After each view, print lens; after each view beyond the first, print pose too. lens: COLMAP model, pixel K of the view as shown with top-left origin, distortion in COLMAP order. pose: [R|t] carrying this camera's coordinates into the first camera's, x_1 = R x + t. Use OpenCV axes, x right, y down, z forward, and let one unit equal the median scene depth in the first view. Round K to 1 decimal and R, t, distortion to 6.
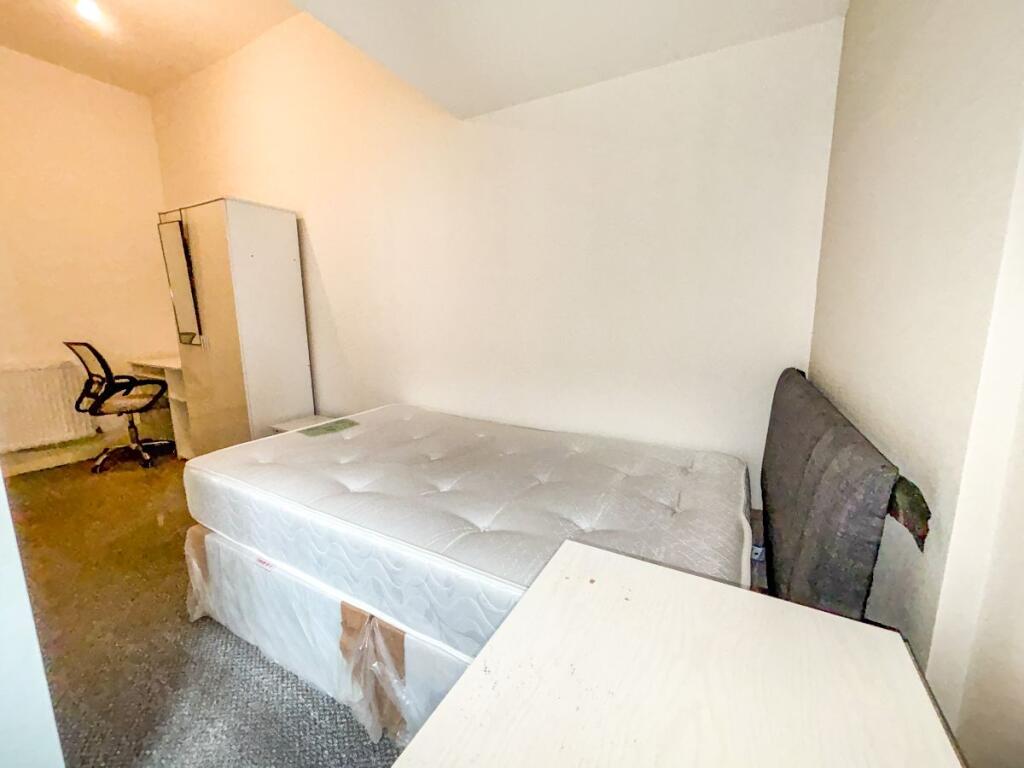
lens RADIAL K [[402.7, 0, 523.9], [0, 402.7, 379.4], [0, 0, 1]] dist [0.000477, 0.000213]
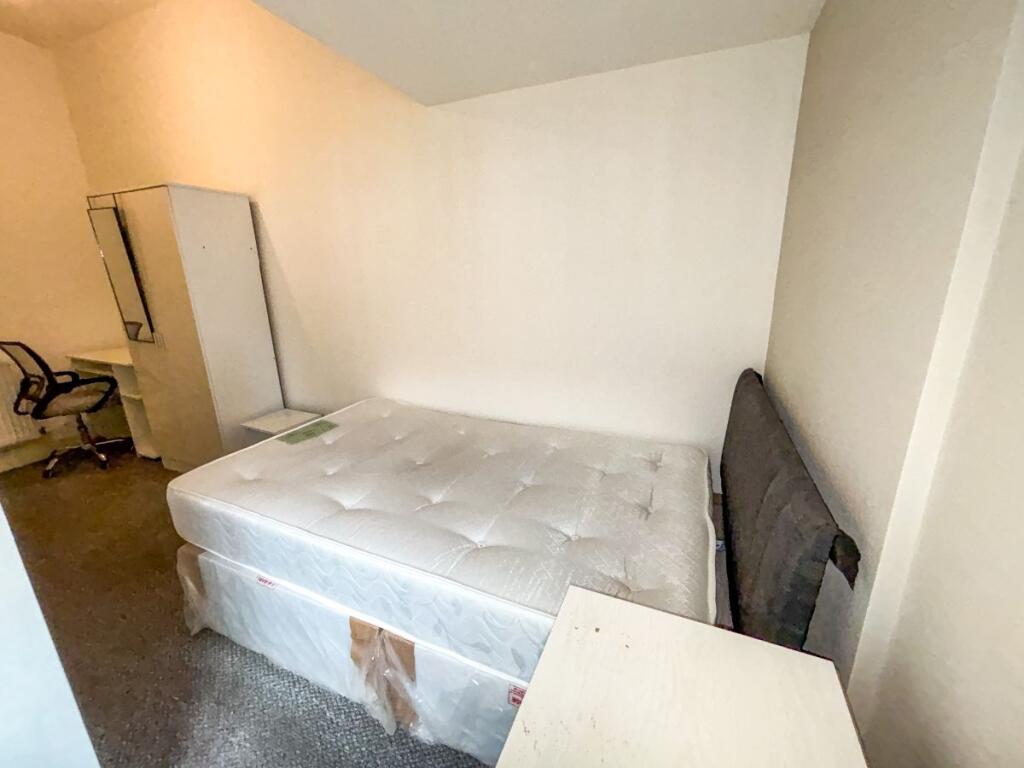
lens RADIAL K [[402.7, 0, 523.9], [0, 402.7, 379.4], [0, 0, 1]] dist [0.000477, 0.000213]
pose [[0.995646, -0.031554, 0.087710, -0.054040], [0.022869, 0.994892, 0.098319, -0.149565], [-0.090364, -0.095885, 0.991282, -0.041753]]
